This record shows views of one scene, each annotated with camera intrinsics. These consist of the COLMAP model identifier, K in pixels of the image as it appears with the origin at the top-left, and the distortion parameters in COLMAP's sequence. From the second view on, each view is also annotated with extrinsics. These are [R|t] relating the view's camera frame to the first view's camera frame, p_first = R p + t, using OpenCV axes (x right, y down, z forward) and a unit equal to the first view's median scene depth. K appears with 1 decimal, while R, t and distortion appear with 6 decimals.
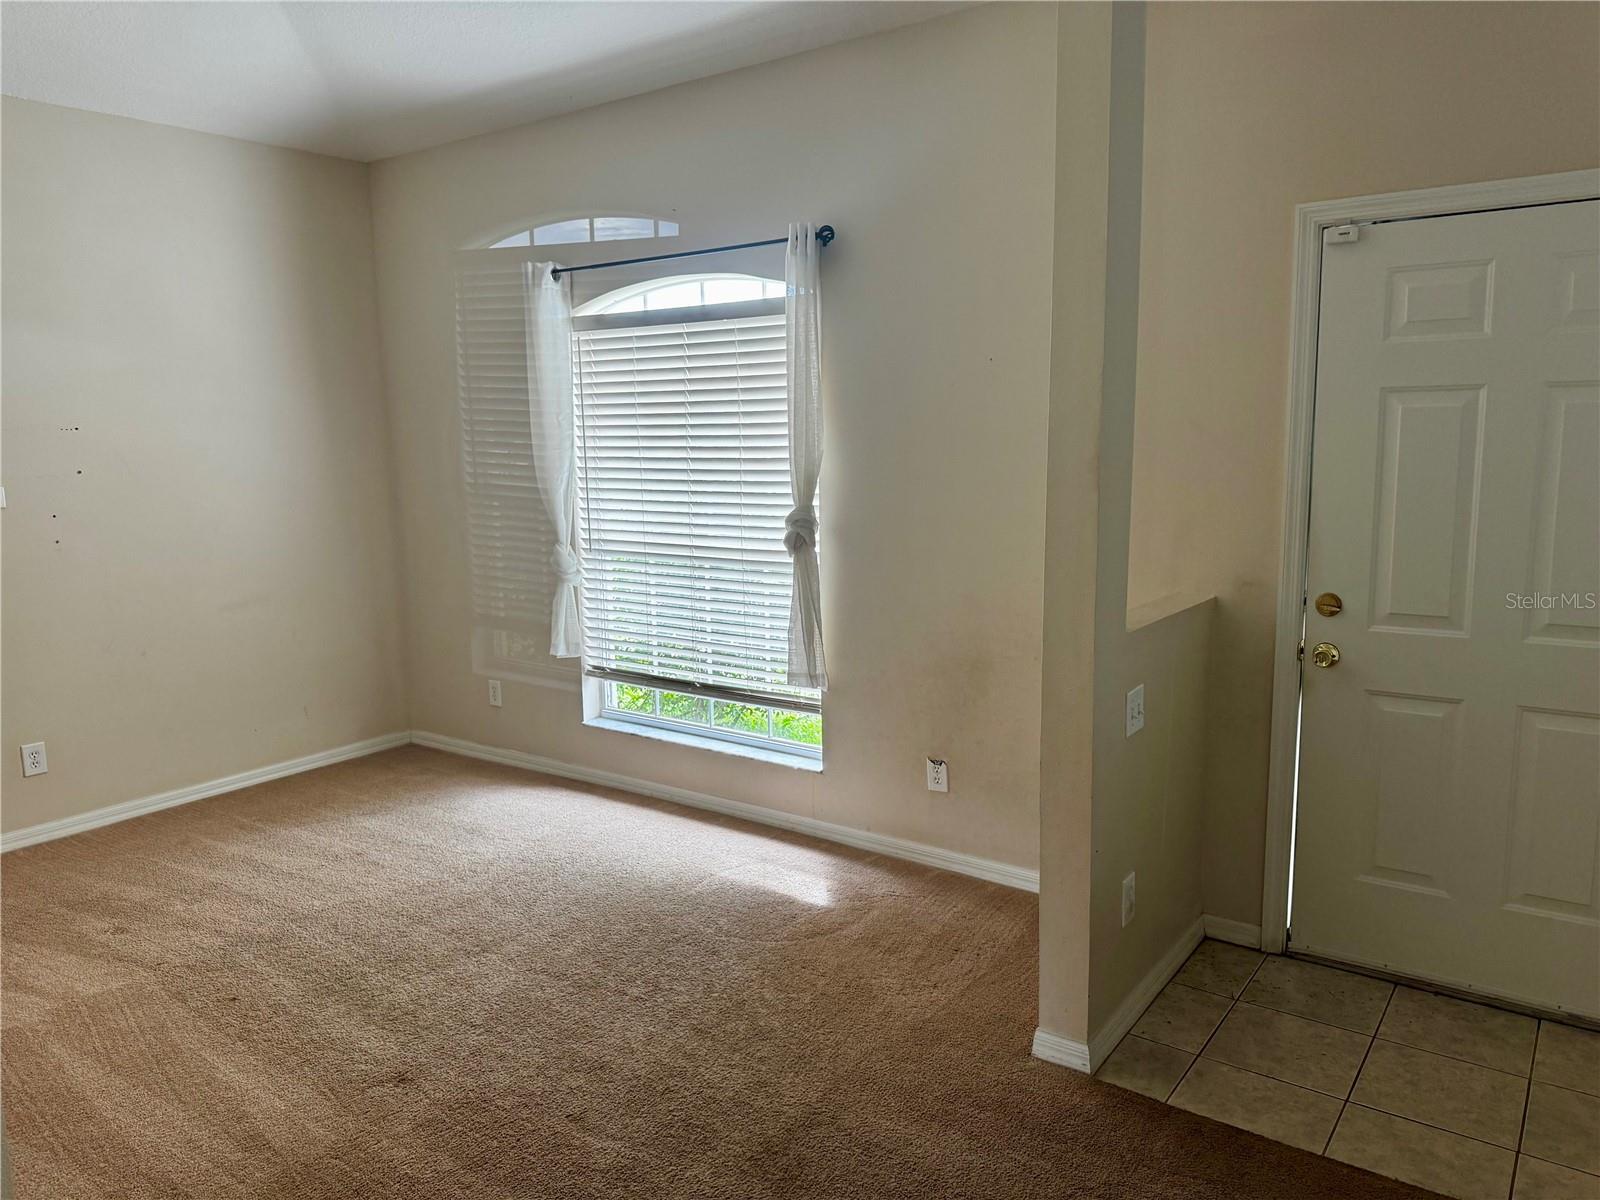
lens RADIAL K [[1120.8, 0, 816.0], [0, 1120.8, 587.3], [0, 0, 1]] dist [0.041395, -0.056842]
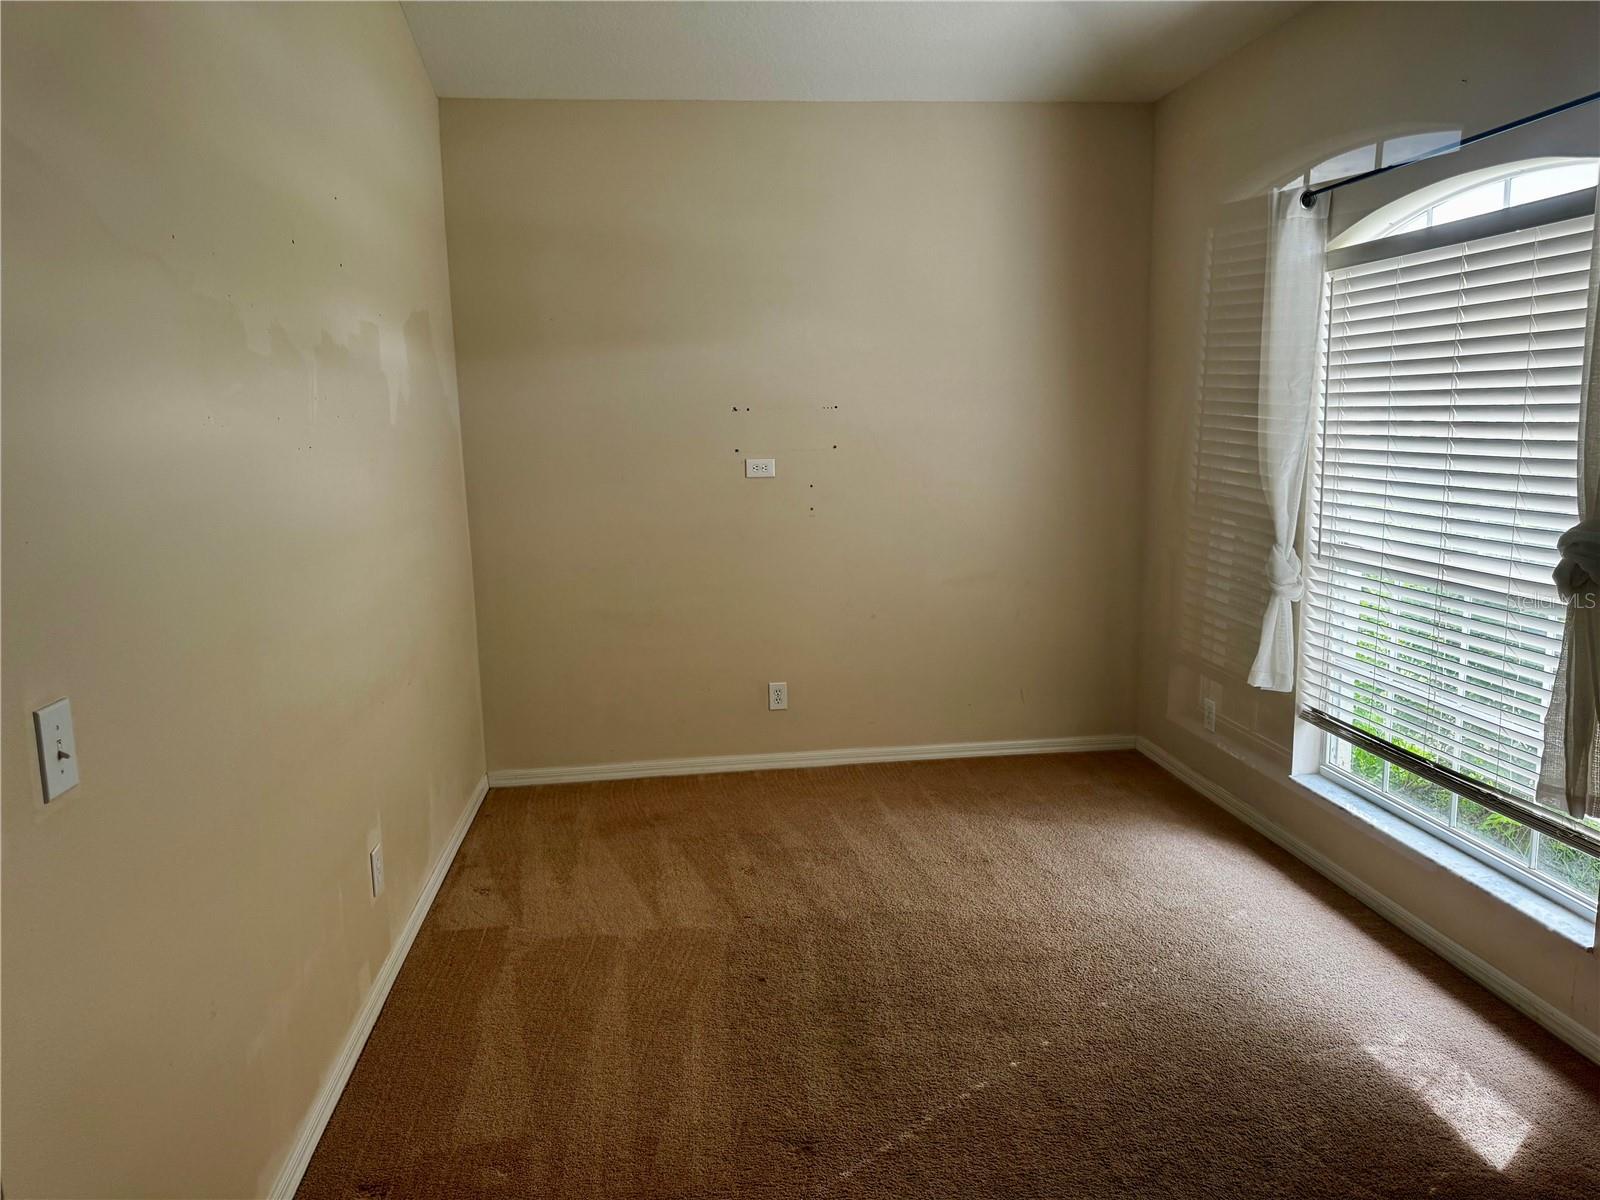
lens RADIAL K [[1120.8, 0, 790.8], [0, 1120.8, 592.7], [0, 0, 1]] dist [0.041395, -0.056842]
pose [[0.681989, 0.115587, -0.722171, 0.121270], [-0.097238, 0.992996, 0.067106, -0.028170], [0.724869, 0.024456, 0.688452, 0.226612]]
